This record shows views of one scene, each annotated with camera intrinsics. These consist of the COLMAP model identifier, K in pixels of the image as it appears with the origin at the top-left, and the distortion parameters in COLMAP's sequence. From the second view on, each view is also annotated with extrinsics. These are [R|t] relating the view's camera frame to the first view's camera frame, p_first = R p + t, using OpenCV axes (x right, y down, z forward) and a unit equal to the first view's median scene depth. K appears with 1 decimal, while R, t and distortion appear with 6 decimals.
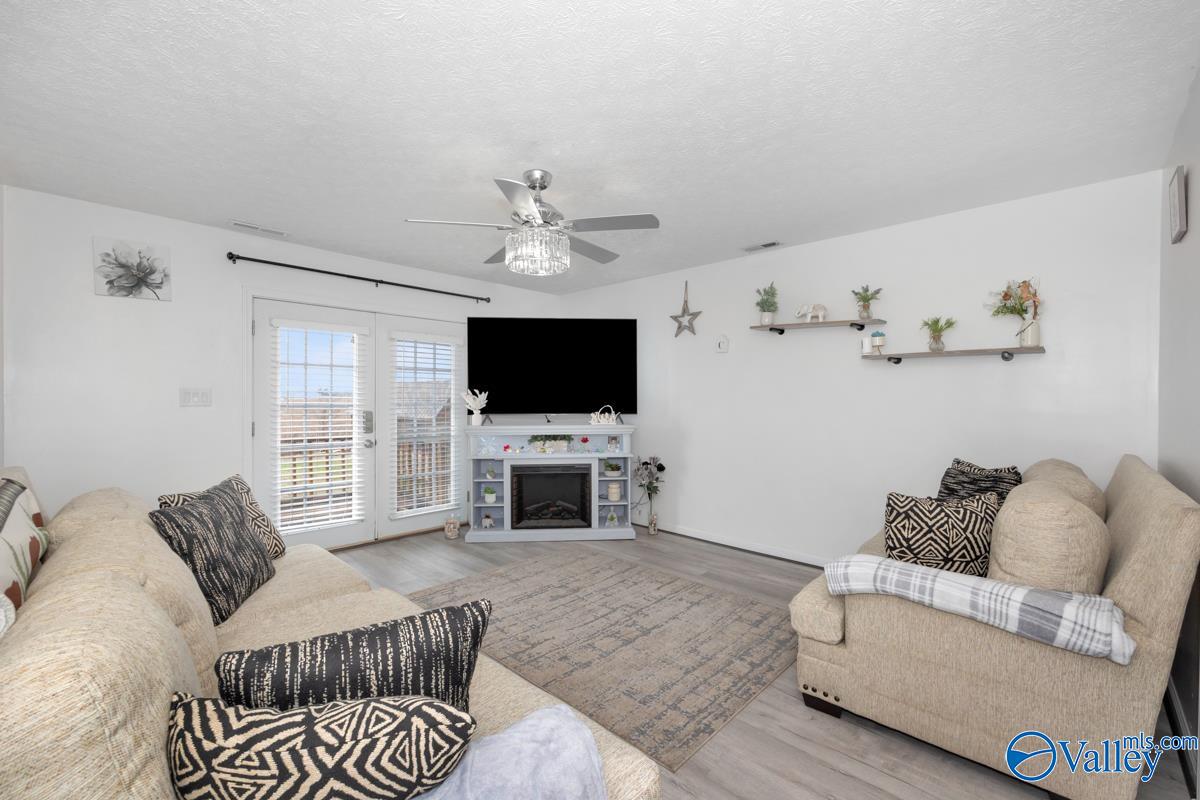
lens RADIAL K [[491.7, 0, 600.0], [0, 491.7, 400.0], [0, 0, 1]] dist [-0.001173, -0.000032]
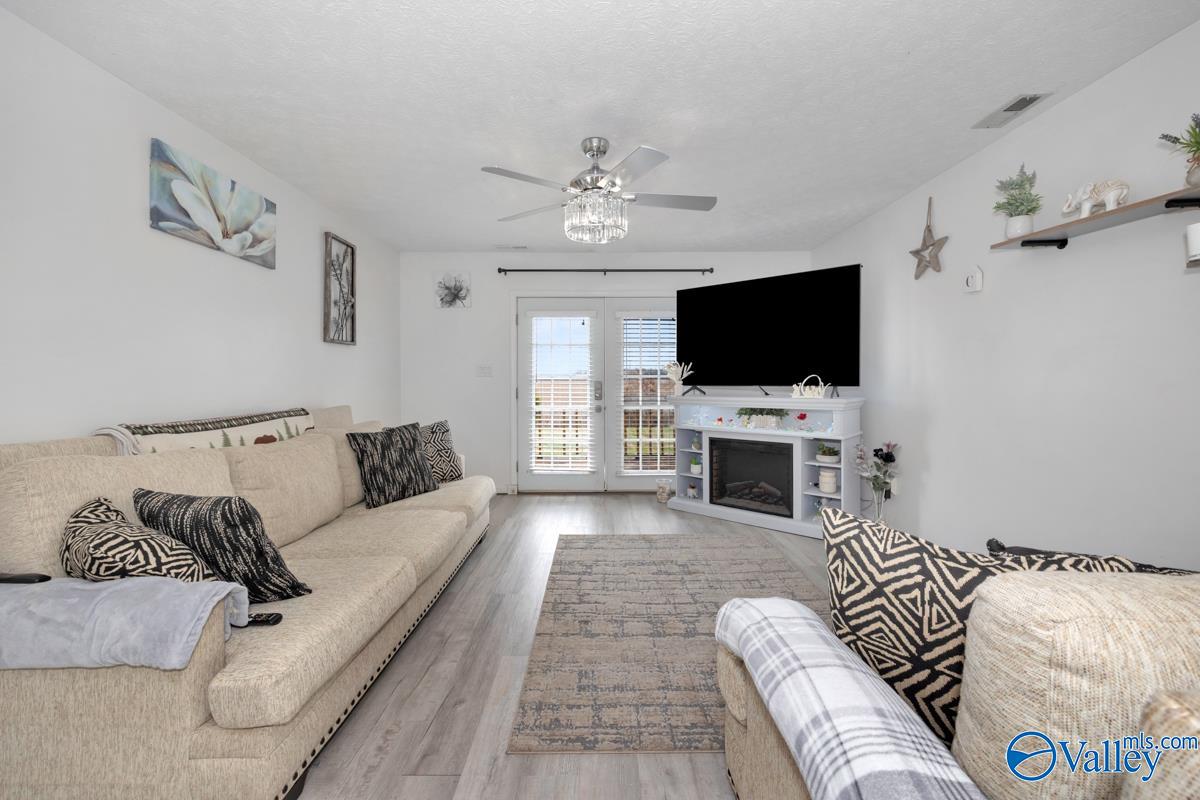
lens RADIAL K [[479.9, 0, 598.9], [0, 479.9, 383.3], [0, 0, 1]] dist [-0.002060, -0.000099]
pose [[0.698805, 0.003410, -0.715304, 0.434259], [0.003256, 0.999963, 0.007948, 0.022232], [0.715305, -0.007884, 0.698768, 0.232224]]
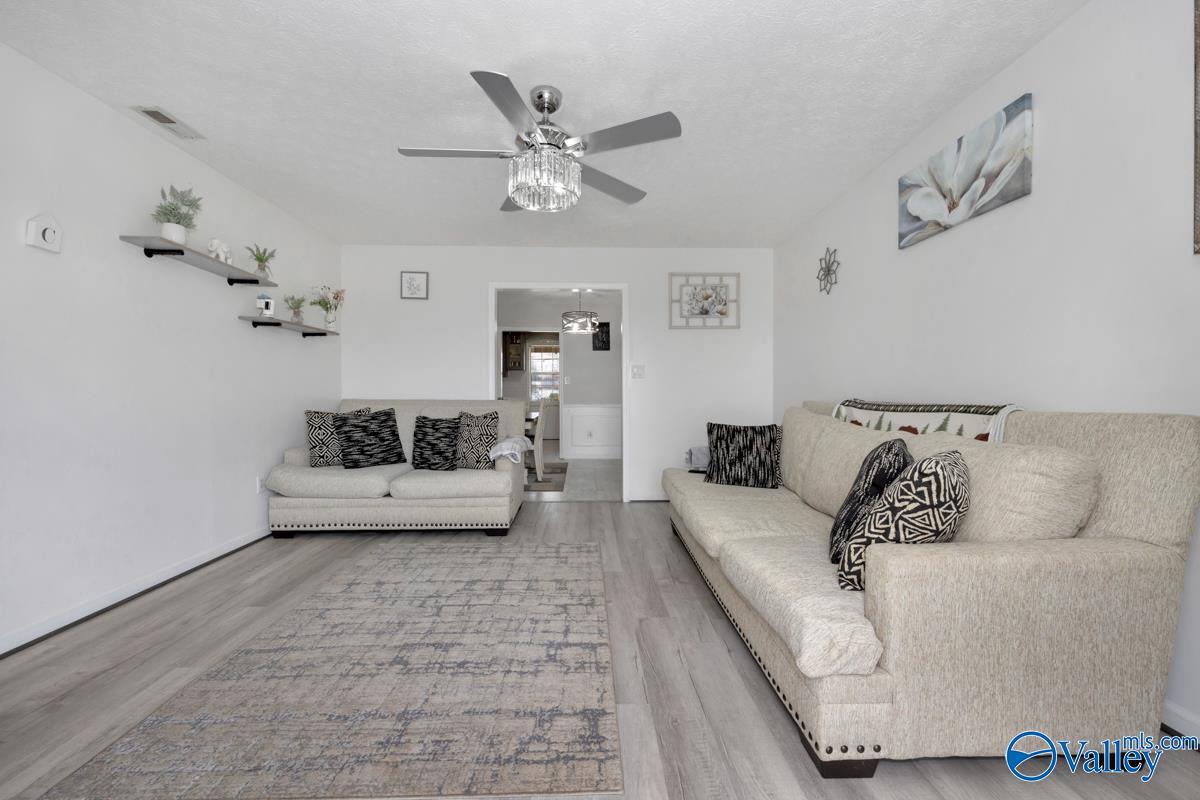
lens RADIAL K [[491.7, 0, 600.0], [0, 491.7, 400.0], [0, 0, 1]] dist [-0.001173, -0.000032]
pose [[-0.716498, -0.014935, 0.697429, -0.605823], [-0.000090, 0.999773, 0.021317, 0.053689], [-0.697589, 0.015211, -0.716337, 1.164354]]
